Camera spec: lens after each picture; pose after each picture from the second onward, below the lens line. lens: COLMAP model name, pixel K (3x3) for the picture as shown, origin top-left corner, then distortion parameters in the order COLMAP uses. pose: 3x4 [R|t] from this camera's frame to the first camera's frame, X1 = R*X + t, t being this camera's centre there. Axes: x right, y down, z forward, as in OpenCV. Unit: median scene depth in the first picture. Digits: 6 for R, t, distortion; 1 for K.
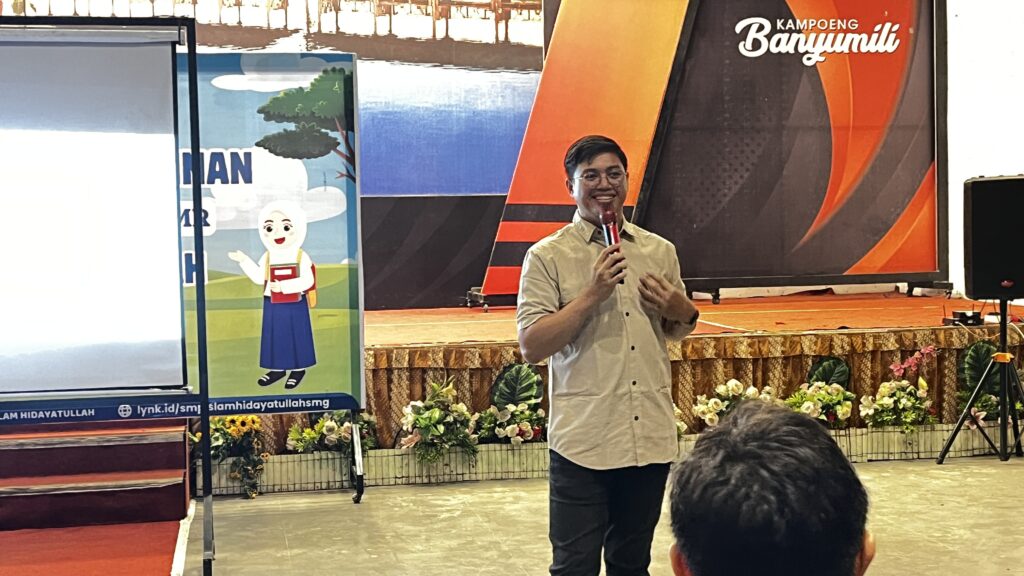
lens RADIAL K [[1457.0, 0, 512.0], [0, 1457.0, 288.0], [0, 0, 1]] dist [0.104821, -0.094234]
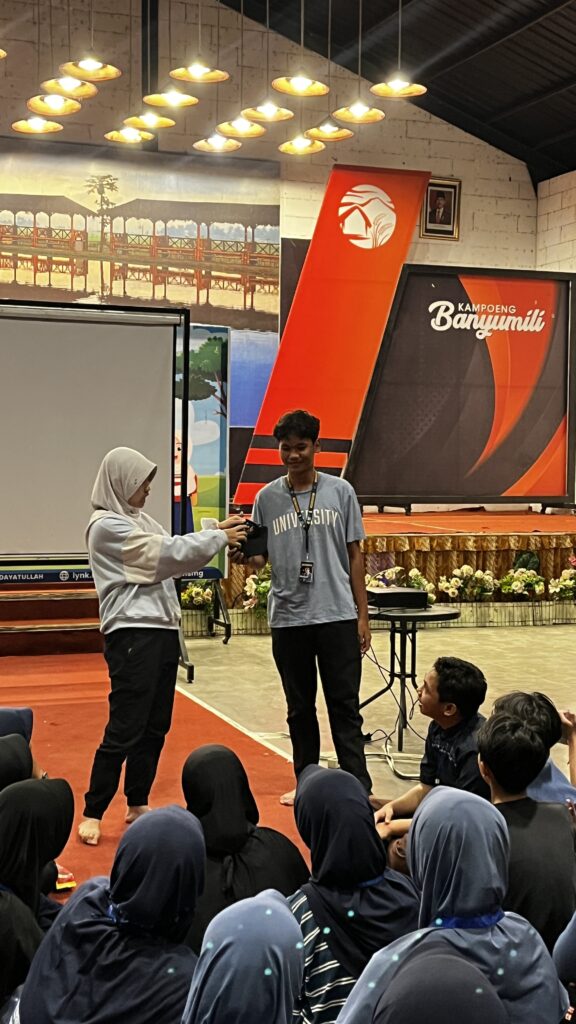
lens RADIAL K [[1336.2, 0, 288.0], [0, 1336.2, 512.0], [0, 0, 1]] dist [0.125223, -0.007571]
pose [[0.987877, 0.025008, 0.153211, -0.156617], [-0.025210, 0.999682, -0.000624, 0.011403], [-0.153178, -0.003246, 0.988193, -0.185357]]
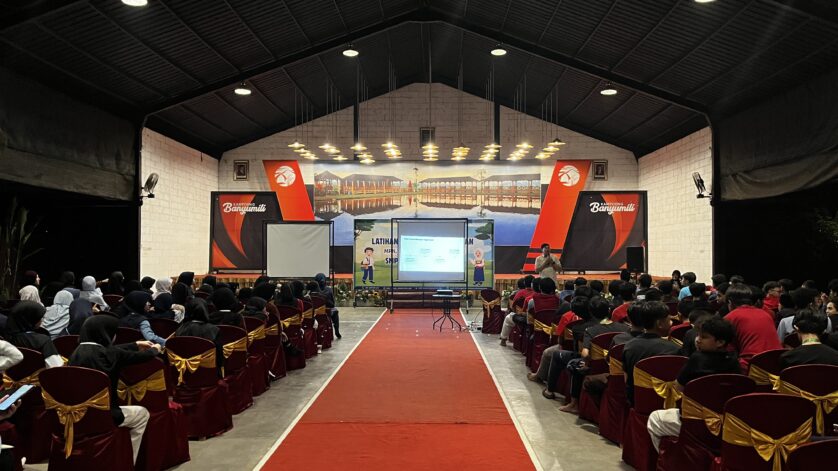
lens RADIAL K [[594.4, 0, 419.0], [0, 594.4, 235.5], [0, 0, 1]] dist [0.047472, 0.000043]
pose [[0.975578, 0.015045, -0.219137, 0.057385], [-0.030328, 0.997322, -0.066547, 0.025620], [0.217549, 0.071568, 0.973422, -0.664339]]
